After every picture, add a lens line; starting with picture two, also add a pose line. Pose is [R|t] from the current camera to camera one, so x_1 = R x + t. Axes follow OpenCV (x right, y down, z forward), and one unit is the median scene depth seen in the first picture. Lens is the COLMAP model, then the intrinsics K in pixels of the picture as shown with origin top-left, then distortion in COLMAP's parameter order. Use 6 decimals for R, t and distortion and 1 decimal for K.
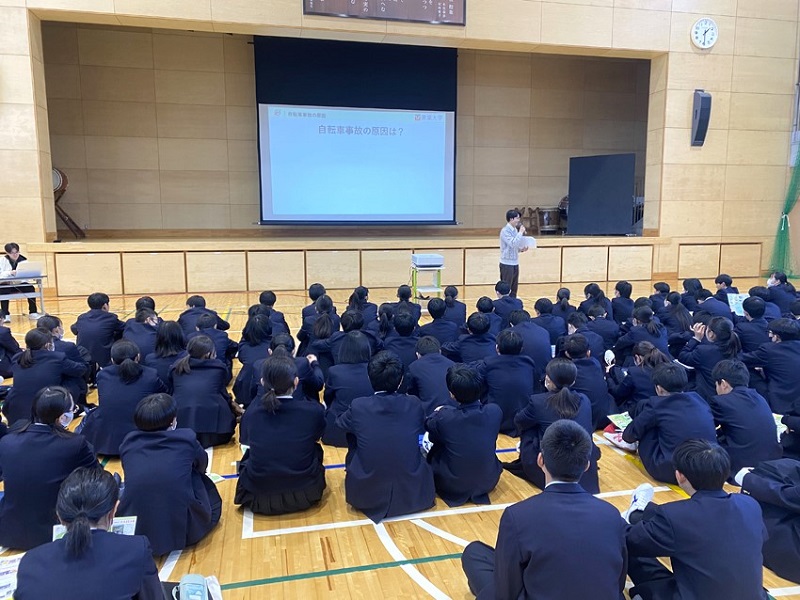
lens RADIAL K [[636.3, 0, 400.0], [0, 636.3, 300.0], [0, 0, 1]] dist [-0.002711, -0.005470]
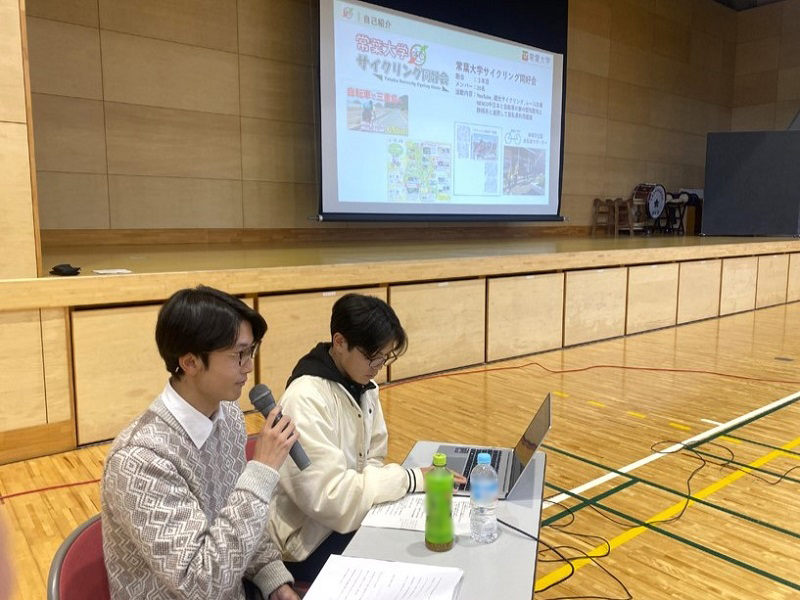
lens RADIAL K [[636.3, 0, 400.0], [0, 636.3, 300.0], [0, 0, 1]] dist [-0.002711, -0.005470]
pose [[0.891857, -0.052106, 0.449306, -0.388414], [0.049426, 0.998621, 0.017701, -0.055021], [-0.449608, 0.006421, 0.893203, 0.471309]]
